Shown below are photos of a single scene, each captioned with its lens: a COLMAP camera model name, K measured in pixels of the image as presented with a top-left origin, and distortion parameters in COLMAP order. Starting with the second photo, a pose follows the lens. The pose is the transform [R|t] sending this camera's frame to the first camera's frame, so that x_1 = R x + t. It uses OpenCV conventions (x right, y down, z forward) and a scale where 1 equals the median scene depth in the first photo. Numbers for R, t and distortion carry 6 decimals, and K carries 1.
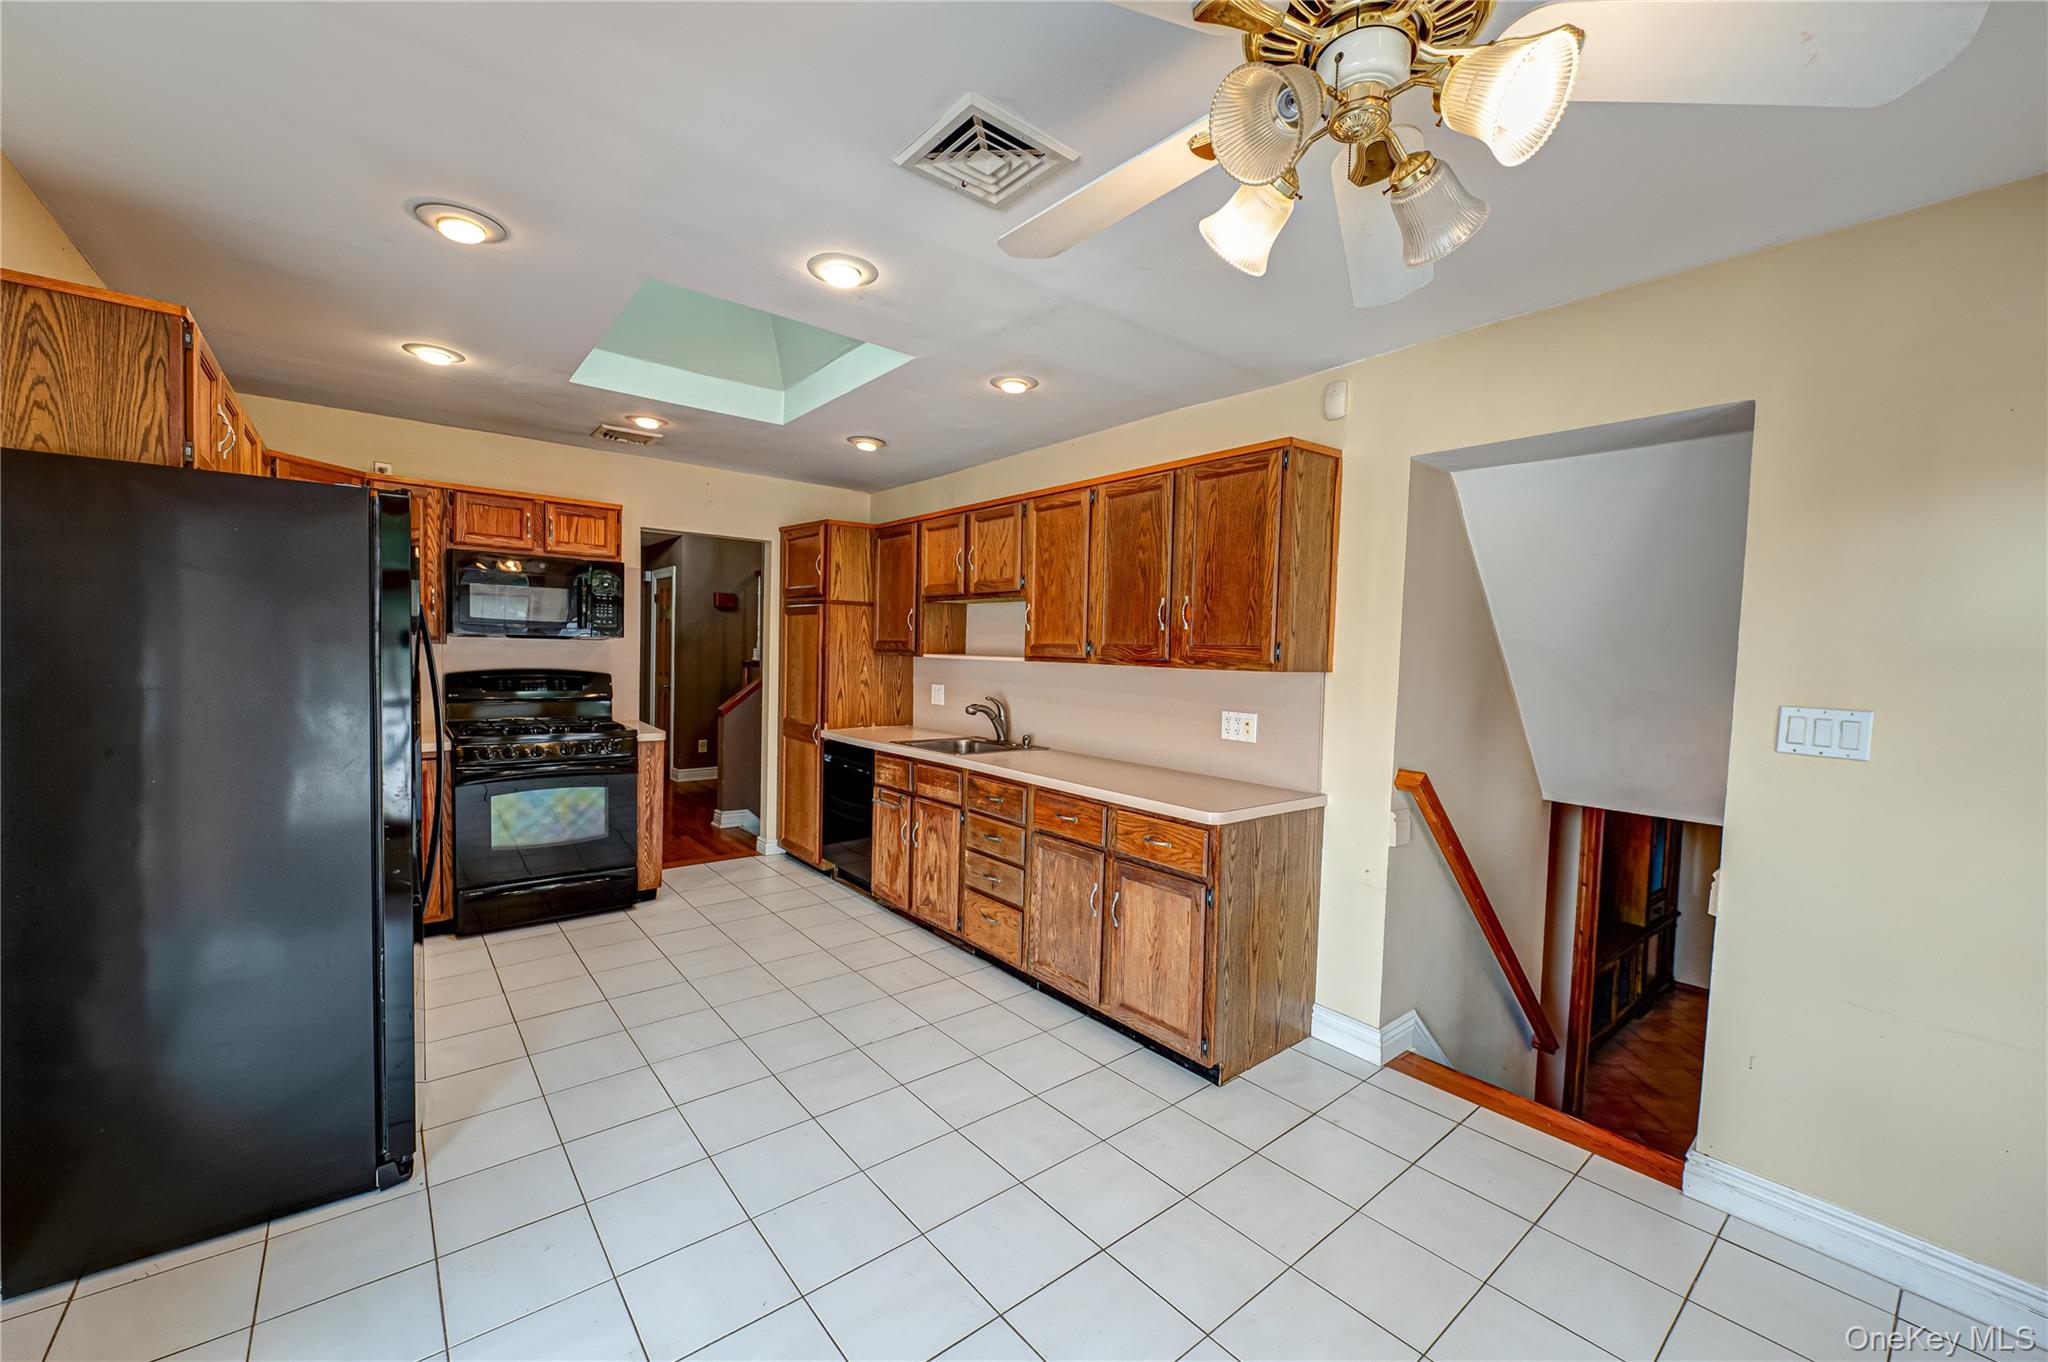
lens RADIAL K [[804.8, 0, 1033.2], [0, 804.8, 683.8], [0, 0, 1]] dist [-0.004294, -0.000609]
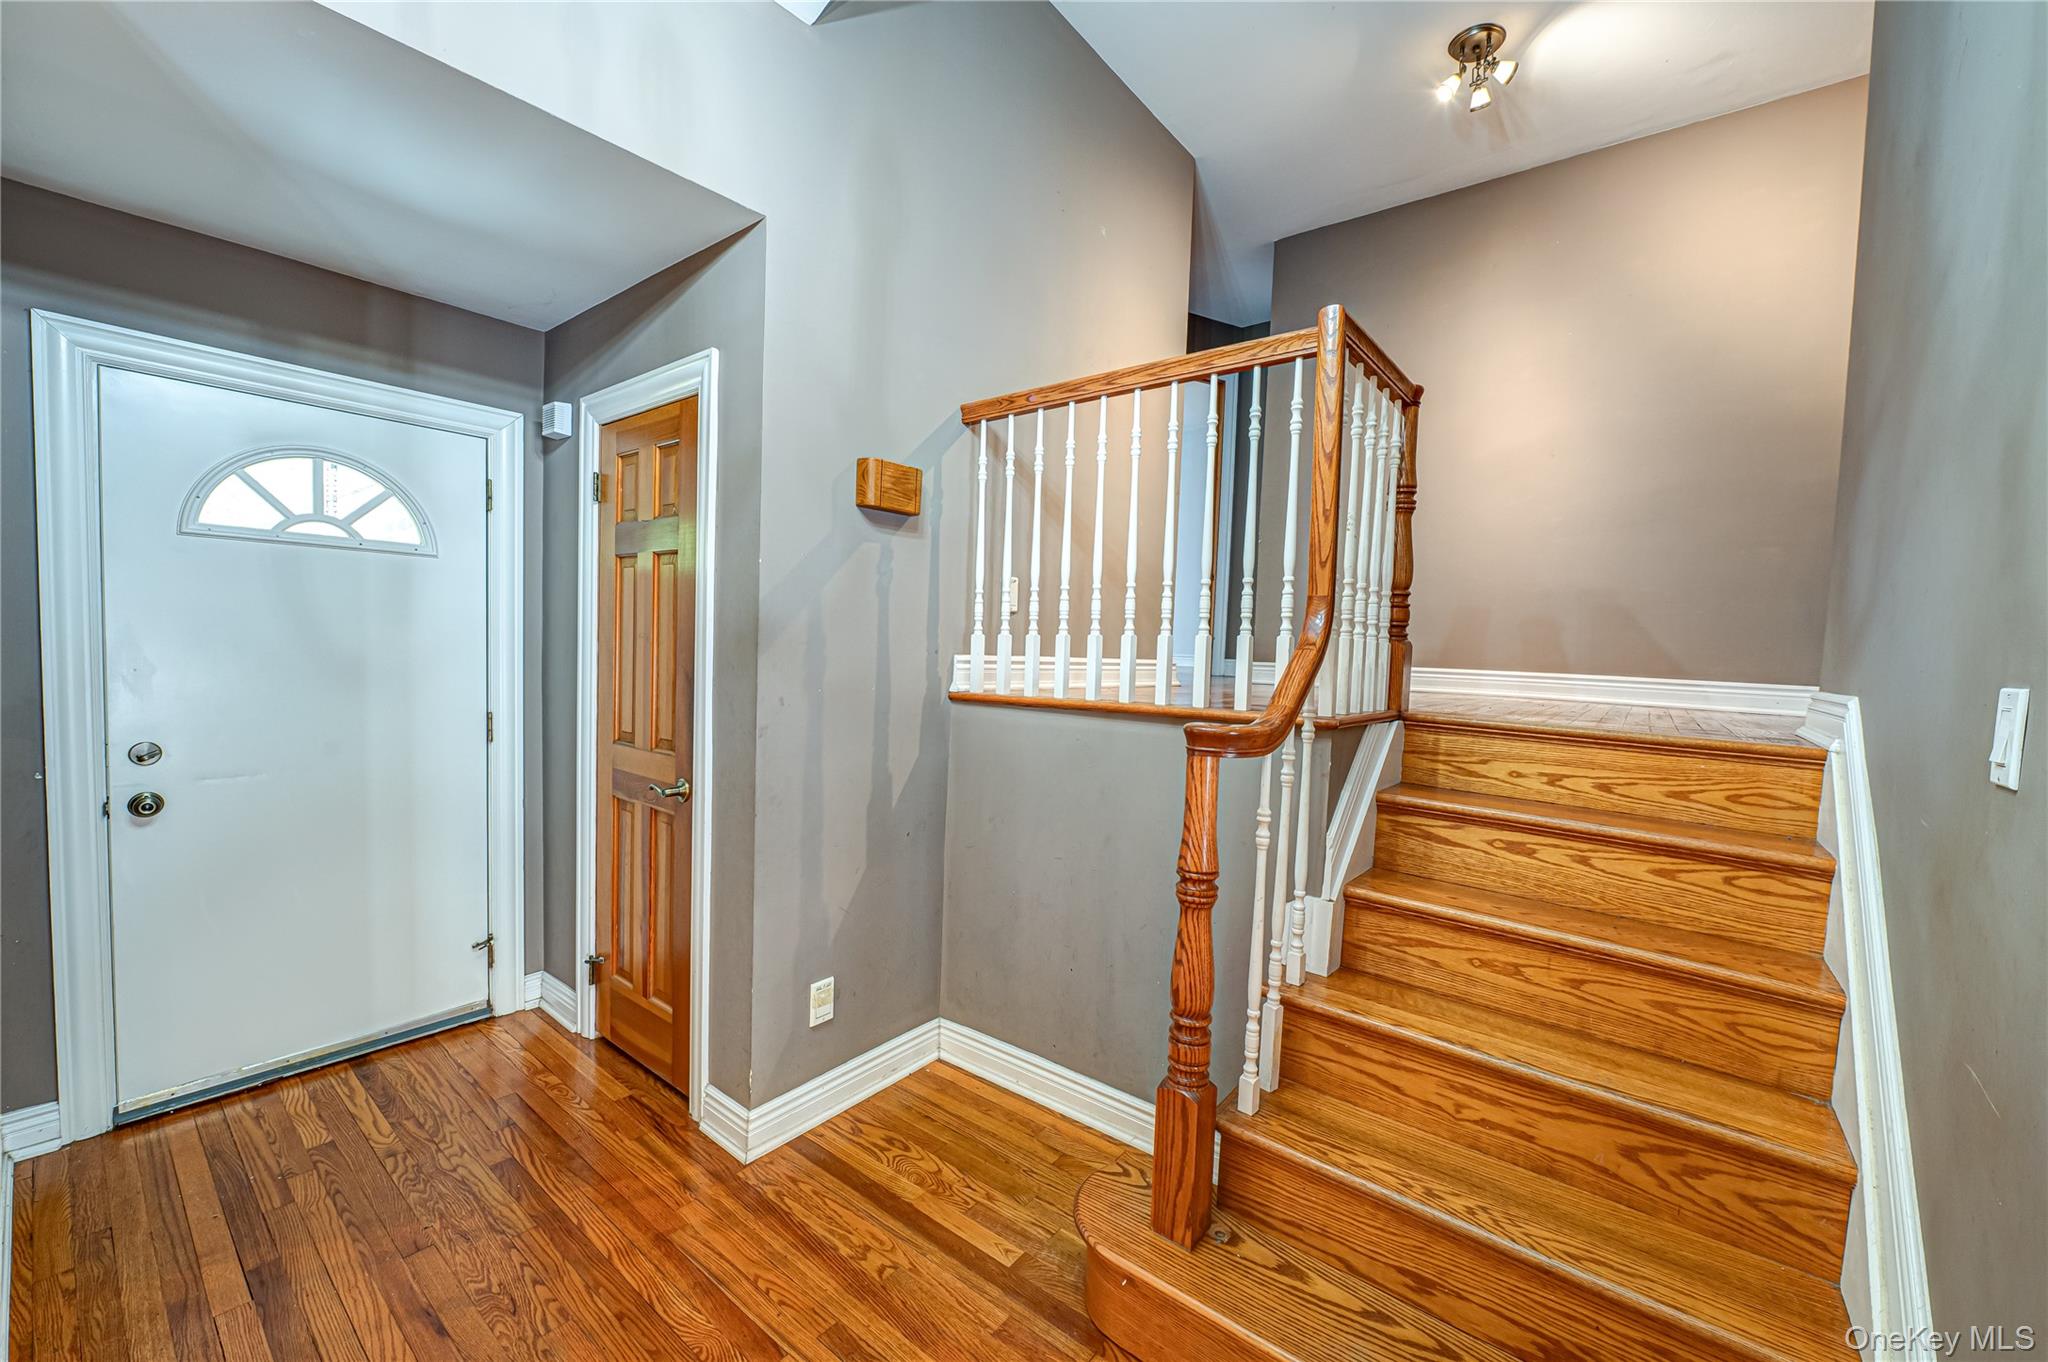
lens RADIAL K [[804.8, 0, 1019.2], [0, 804.8, 678.0], [0, 0, 1]] dist [-0.004294, -0.000609]
pose [[0.979288, -0.011057, 0.202168, -0.820074], [0.006531, 0.999713, 0.023038, -0.087602], [-0.202365, -0.021240, 0.979080, 1.461047]]
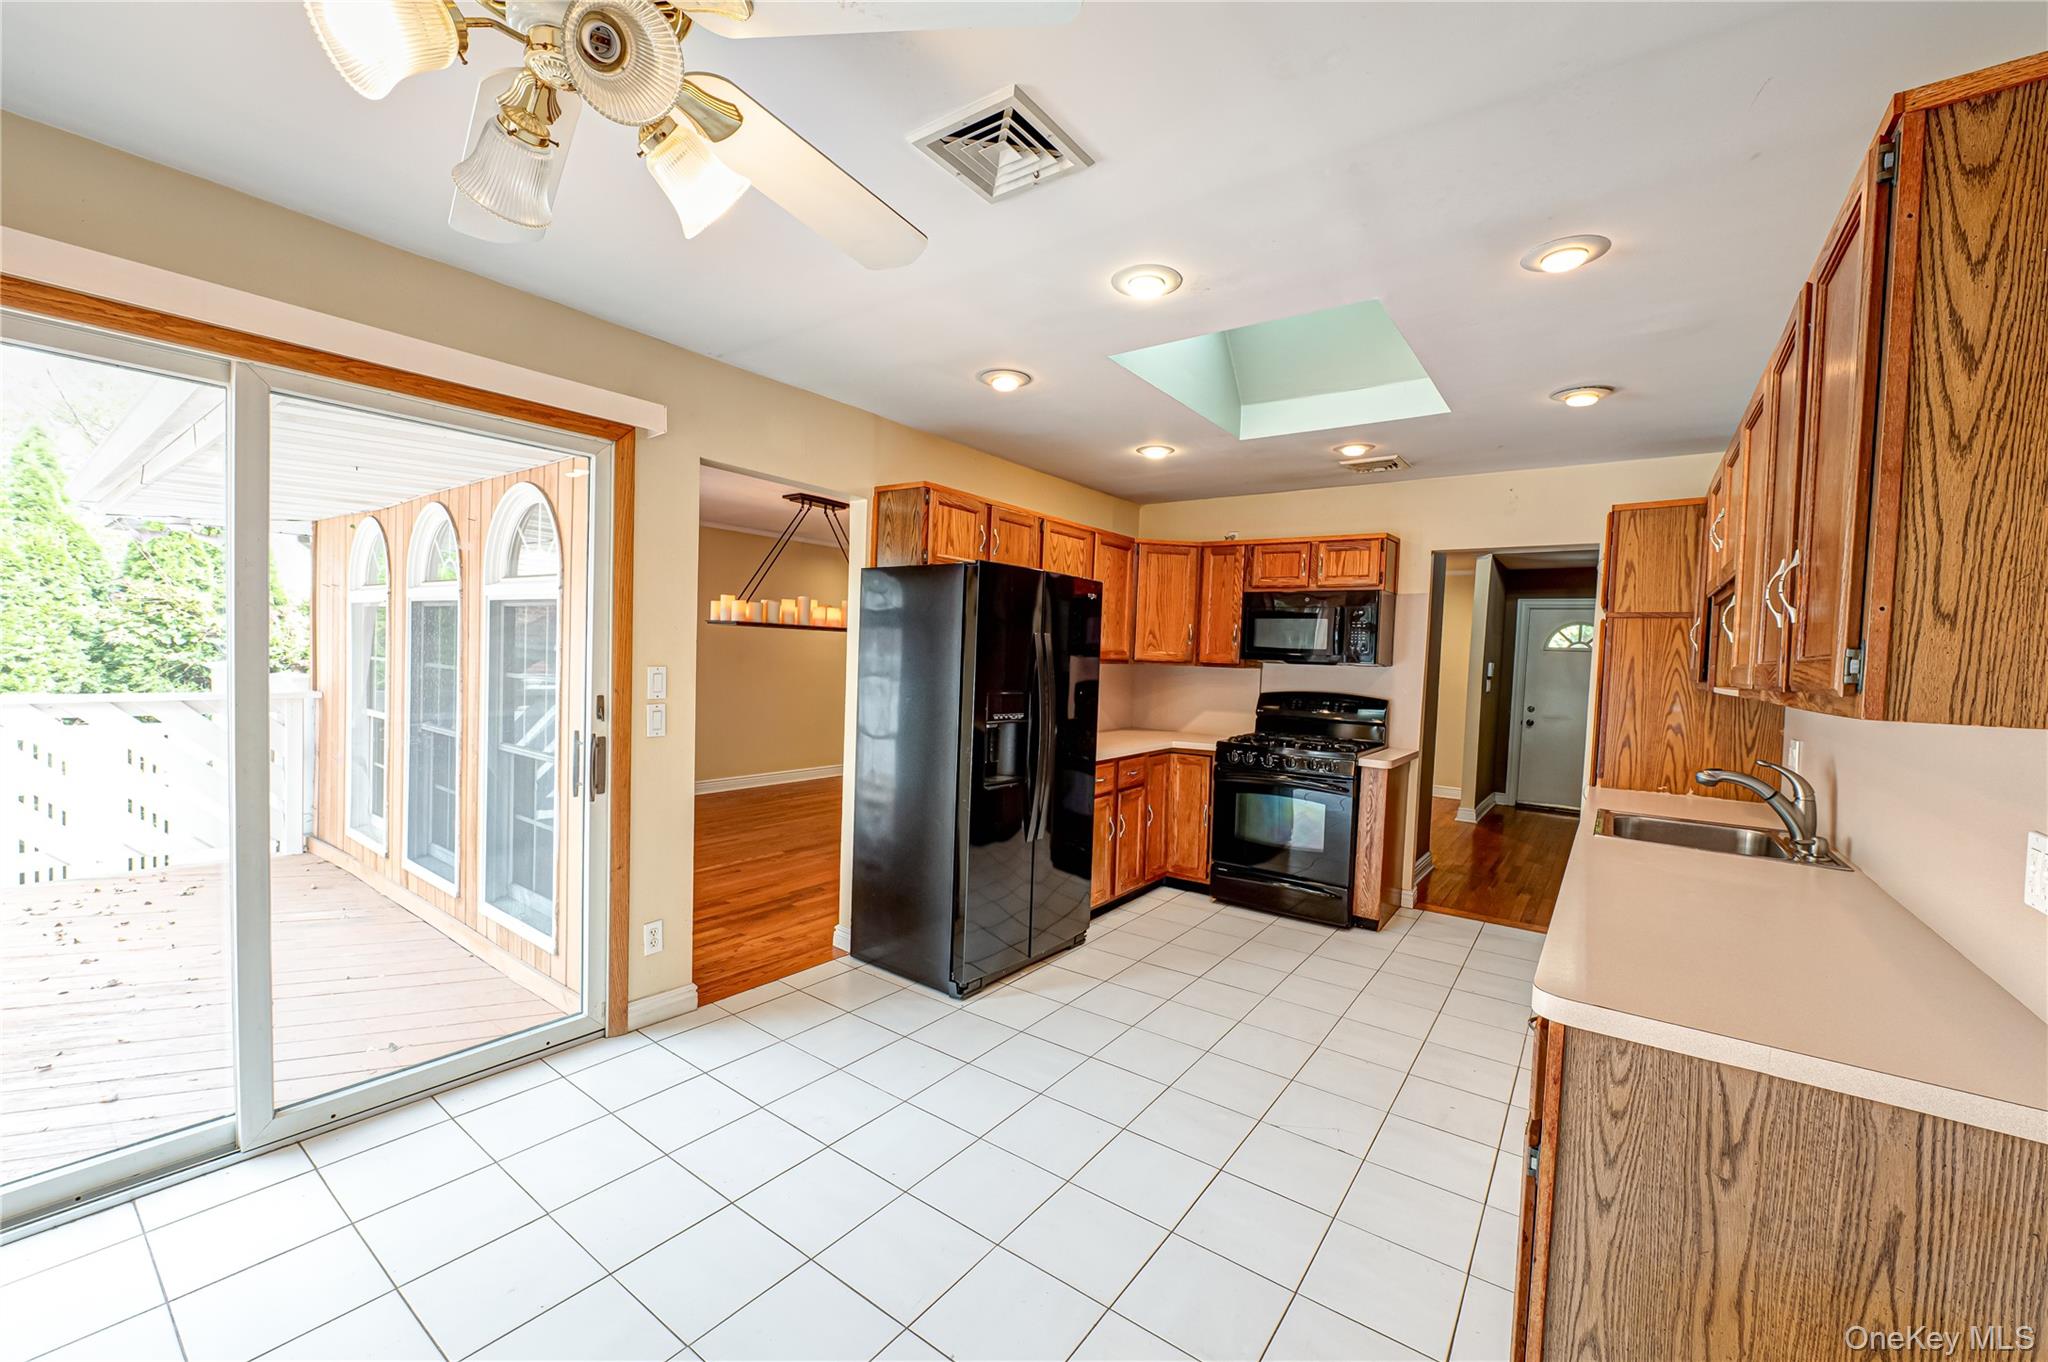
lens RADIAL K [[804.8, 0, 1032.2], [0, 804.8, 681.8], [0, 0, 1]] dist [-0.004294, -0.000609]
pose [[0.249843, 0.016326, -0.968149, 0.386139], [-0.070476, 0.997513, -0.001366, -0.002913], [0.965718, 0.068573, 0.250372, 0.353607]]
